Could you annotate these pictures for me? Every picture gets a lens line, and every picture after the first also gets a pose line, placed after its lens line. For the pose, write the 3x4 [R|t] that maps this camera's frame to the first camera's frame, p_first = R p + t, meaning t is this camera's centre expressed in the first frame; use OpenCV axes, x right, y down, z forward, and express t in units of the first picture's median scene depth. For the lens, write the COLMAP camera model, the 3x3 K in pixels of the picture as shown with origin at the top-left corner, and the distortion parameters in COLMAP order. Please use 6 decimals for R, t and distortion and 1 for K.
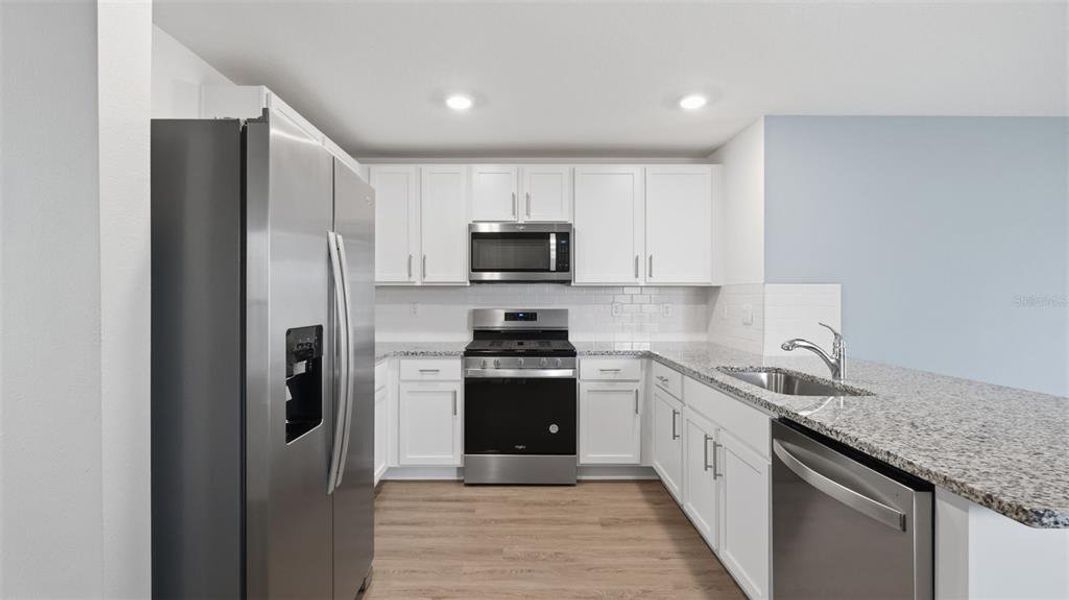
lens RADIAL K [[467.6, 0, 519.5], [0, 467.6, 299.2], [0, 0, 1]] dist [-0.000375, -0.000176]
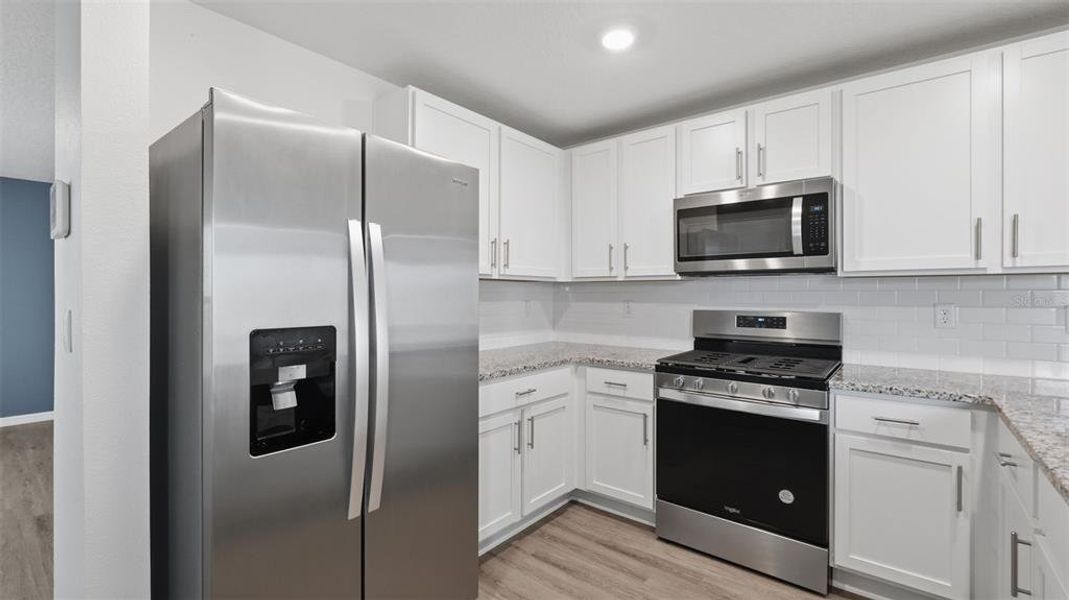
lens RADIAL K [[467.6, 0, 526.3], [0, 467.6, 296.0], [0, 0, 1]] dist [-0.000375, -0.000176]
pose [[0.775546, 0.003701, -0.631281, 0.196216], [-0.003730, 0.999992, 0.001281, -0.001979], [0.631280, 0.001361, 0.775554, 0.257493]]
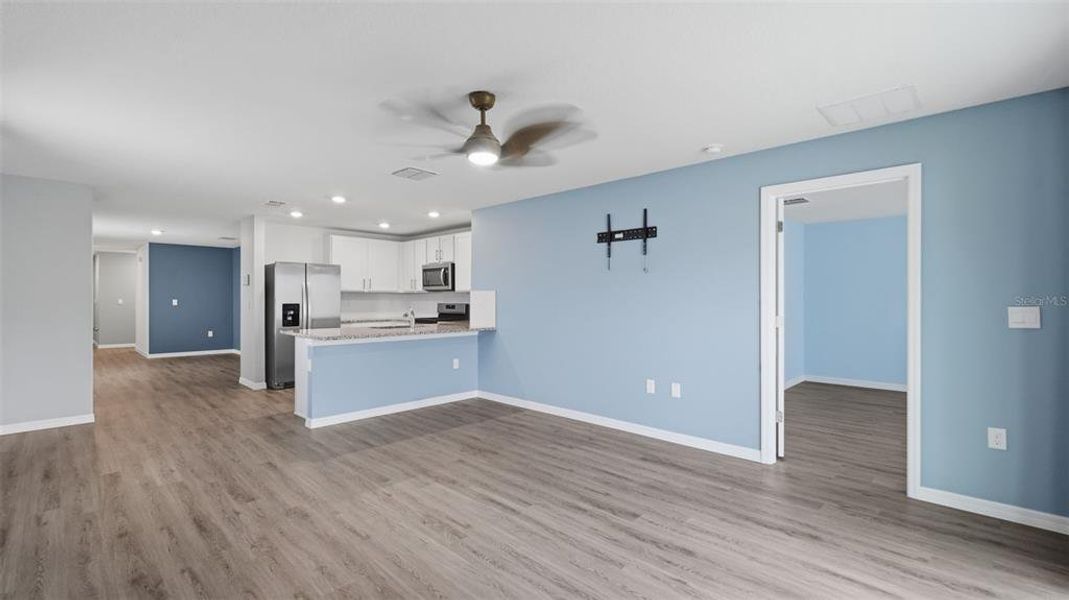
lens RADIAL K [[467.6, 0, 527.0], [0, 467.6, 299.3], [0, 0, 1]] dist [-0.000375, -0.000176]
pose [[0.719166, 0.001993, -0.694836, 1.917570], [-0.003495, 0.999994, -0.000749, 0.003661], [0.694830, 0.002967, 0.719168, -0.300154]]
